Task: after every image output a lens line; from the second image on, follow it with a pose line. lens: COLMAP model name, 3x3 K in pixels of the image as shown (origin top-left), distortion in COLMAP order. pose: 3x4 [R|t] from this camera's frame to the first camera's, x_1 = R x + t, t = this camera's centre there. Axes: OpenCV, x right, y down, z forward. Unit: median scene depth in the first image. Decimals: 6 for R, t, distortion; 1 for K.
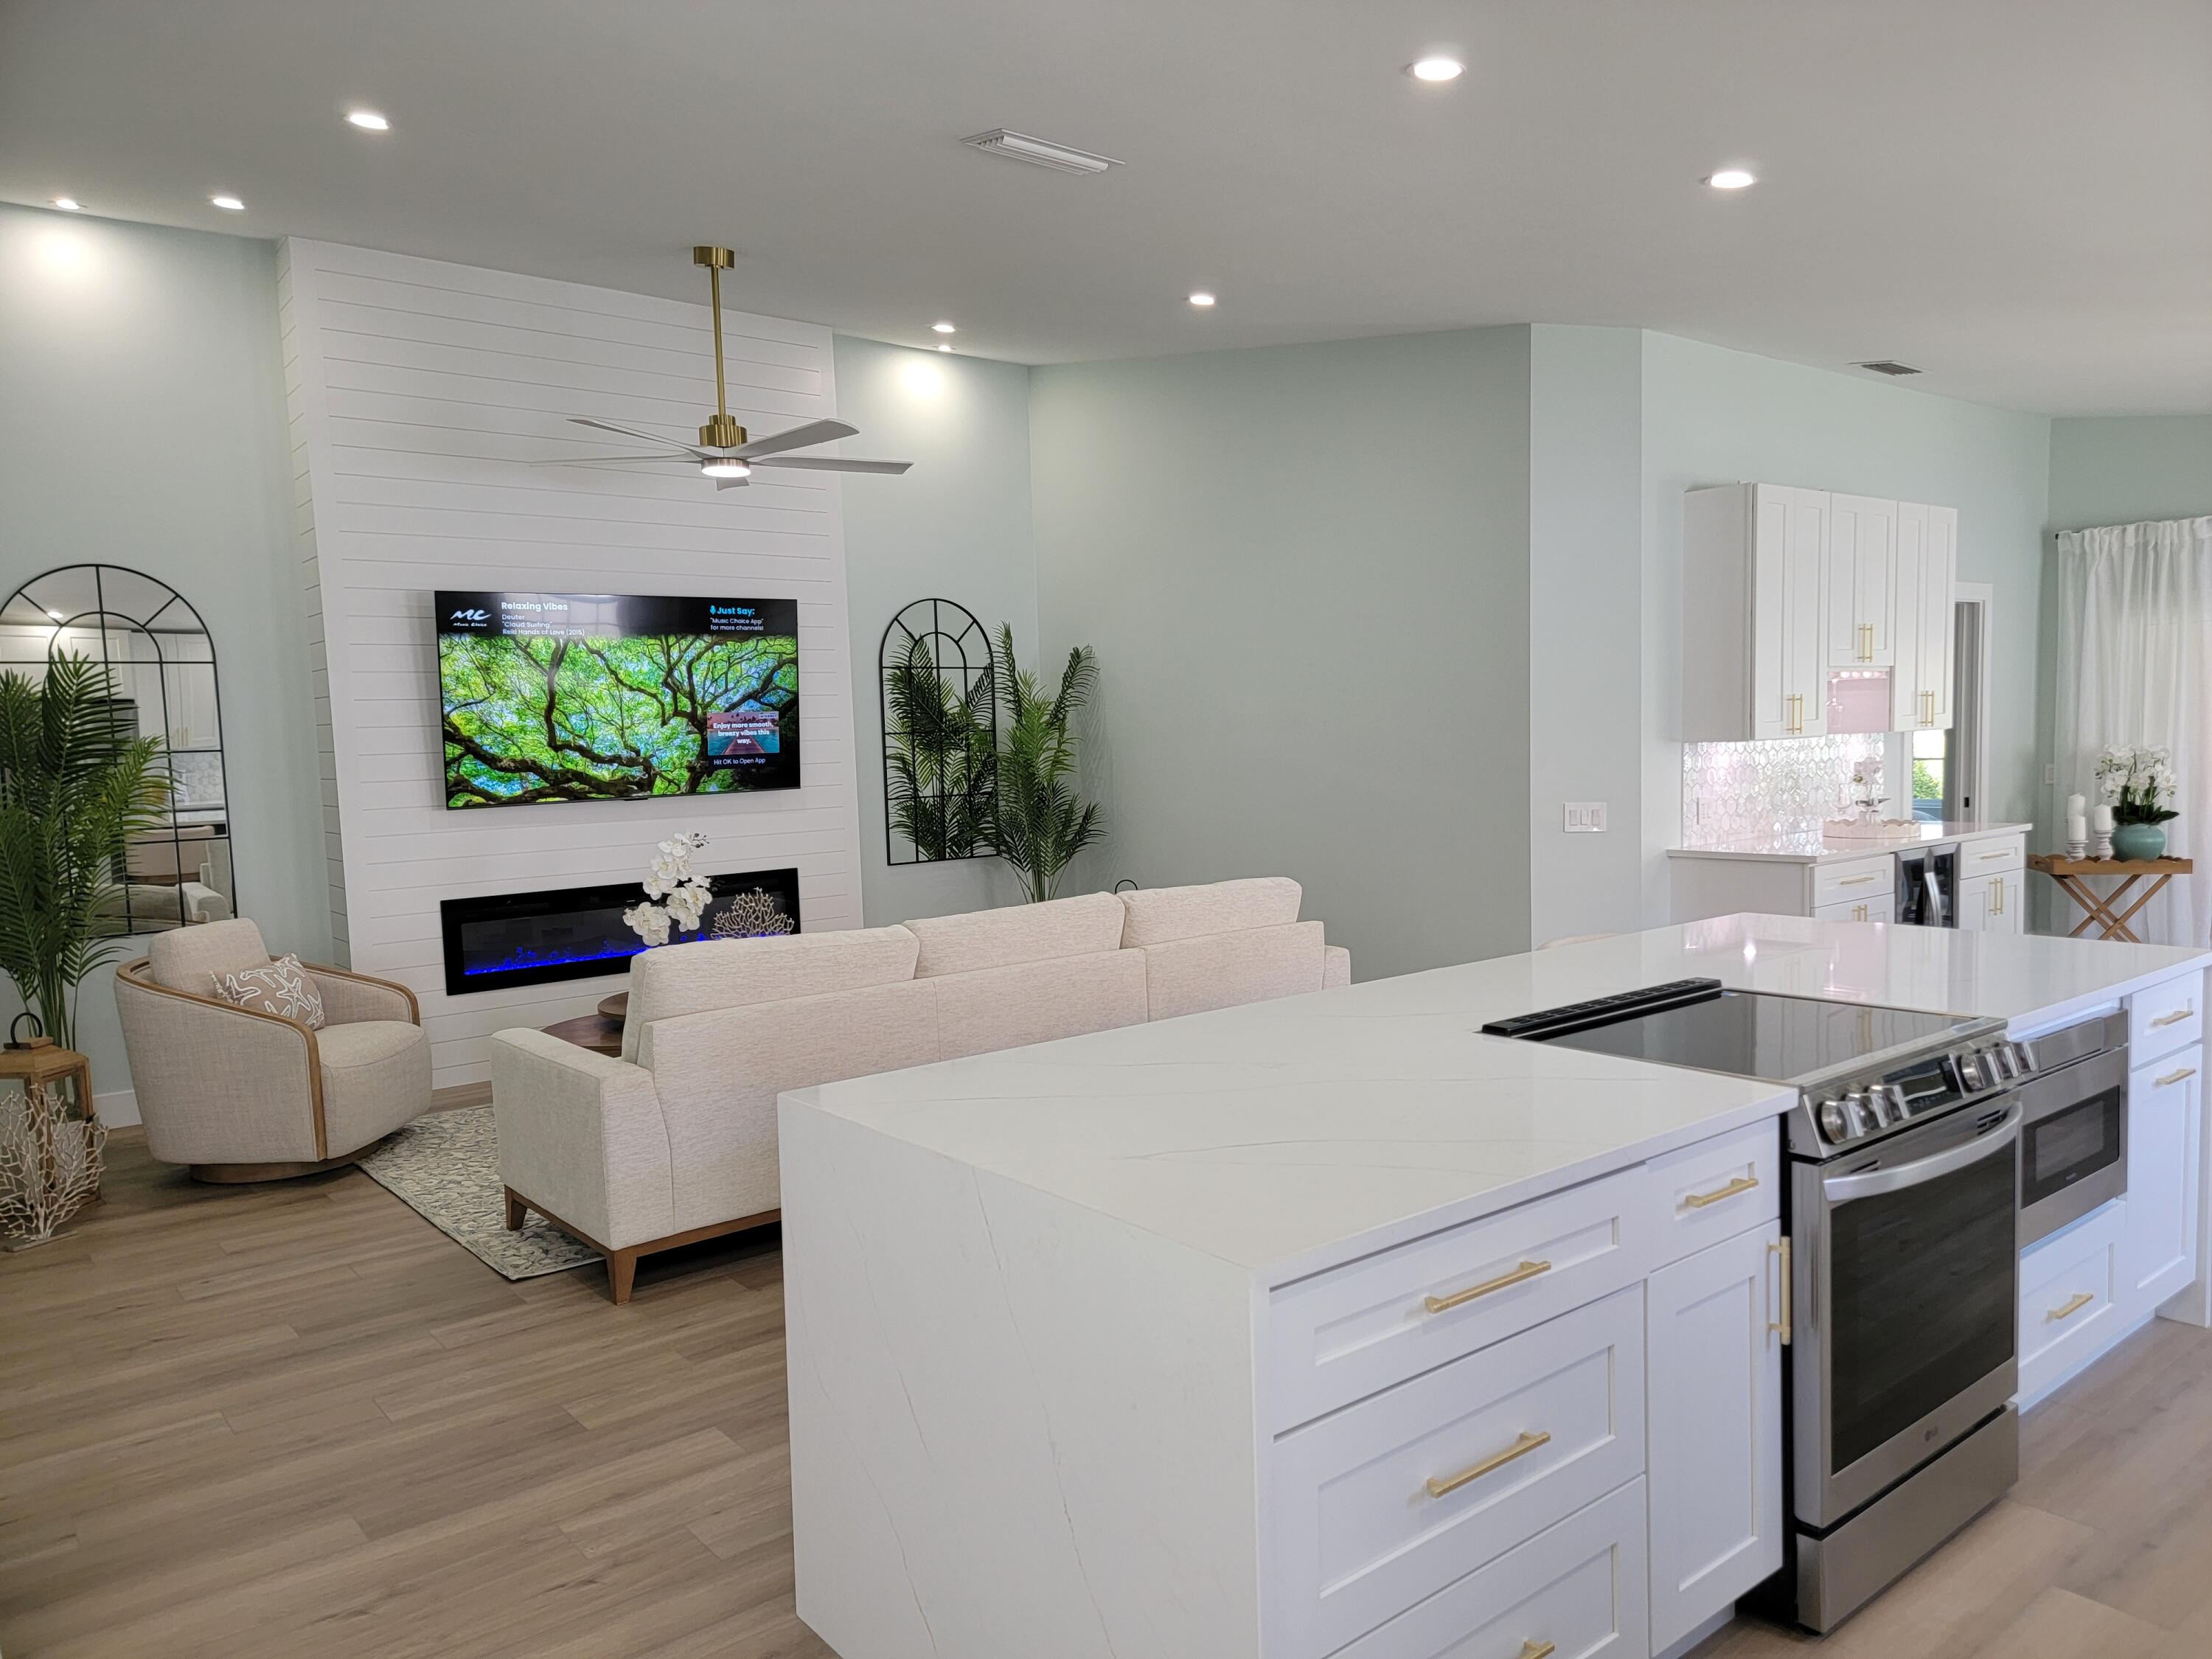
lens RADIAL K [[1557.8, 0, 1138.2], [0, 1557.8, 875.3], [0, 0, 1]] dist [0.086905, -0.074377]
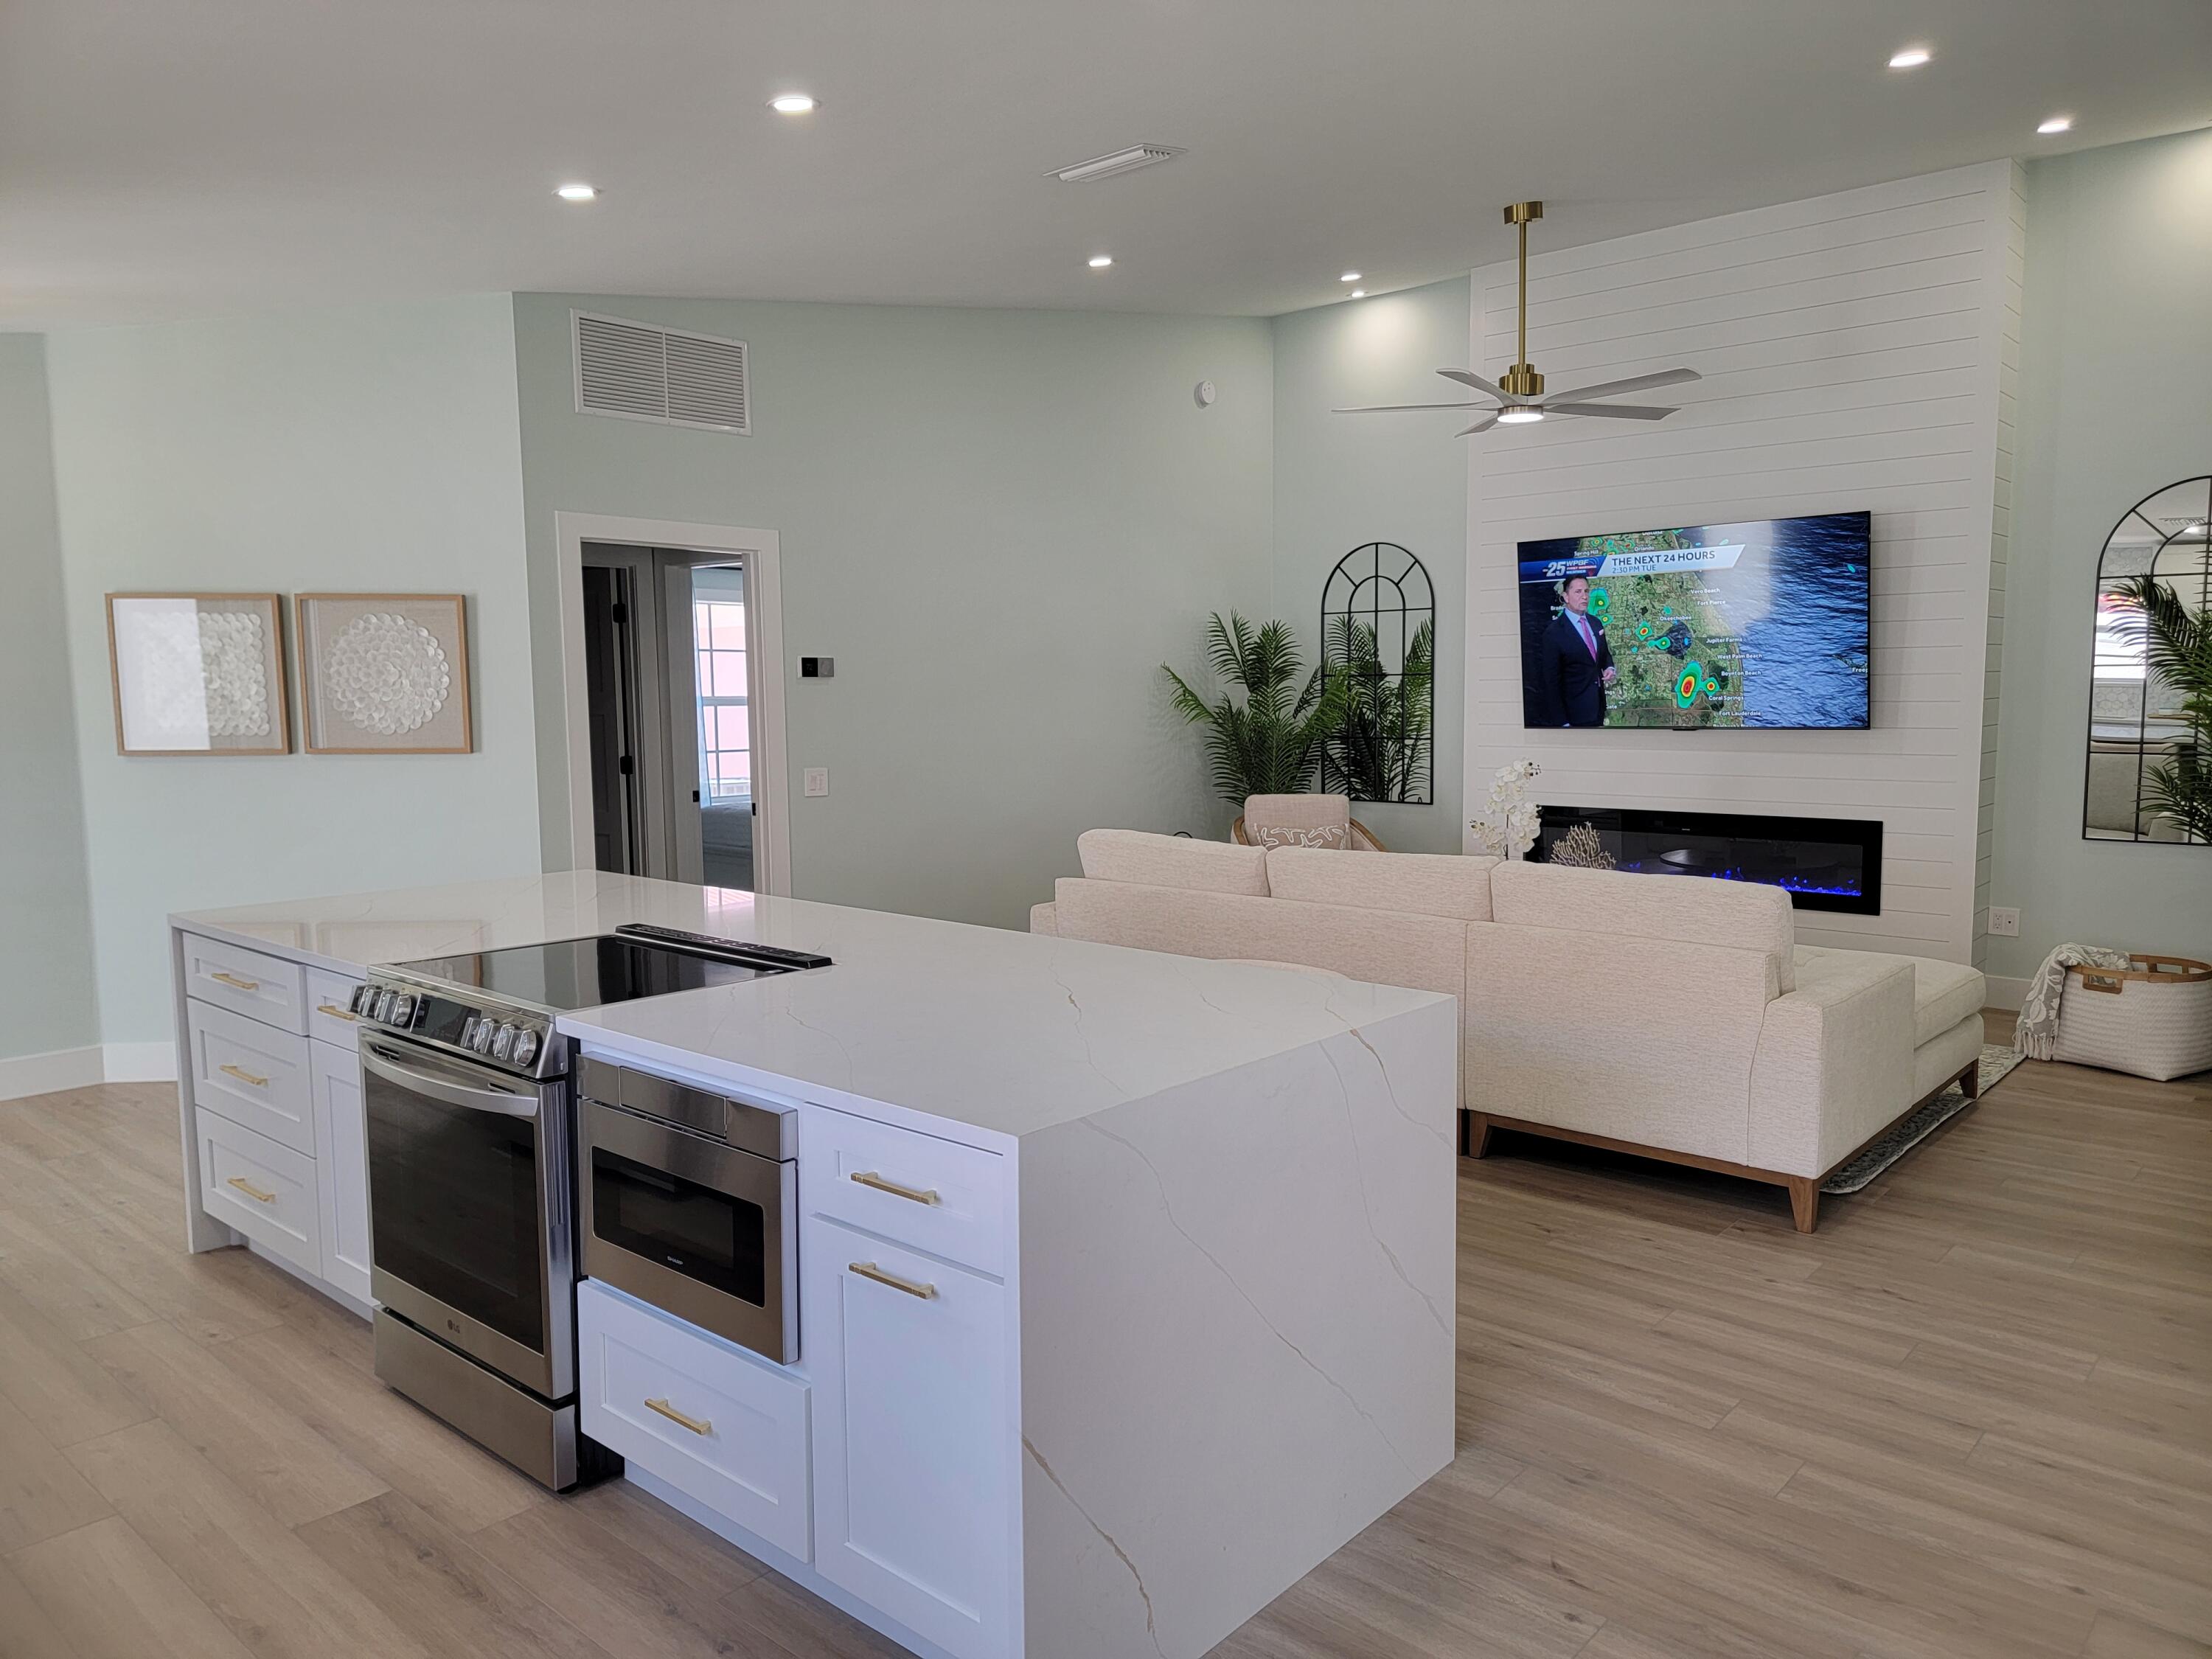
lens RADIAL K [[1557.8, 0, 1138.2], [0, 1557.8, 875.3], [0, 0, 1]] dist [0.086905, -0.074377]
pose [[0.148251, 0.151183, -0.977326, 1.151156], [-0.091526, 0.986102, 0.138657, -0.117365], [0.984705, 0.068895, 0.160028, 0.906161]]
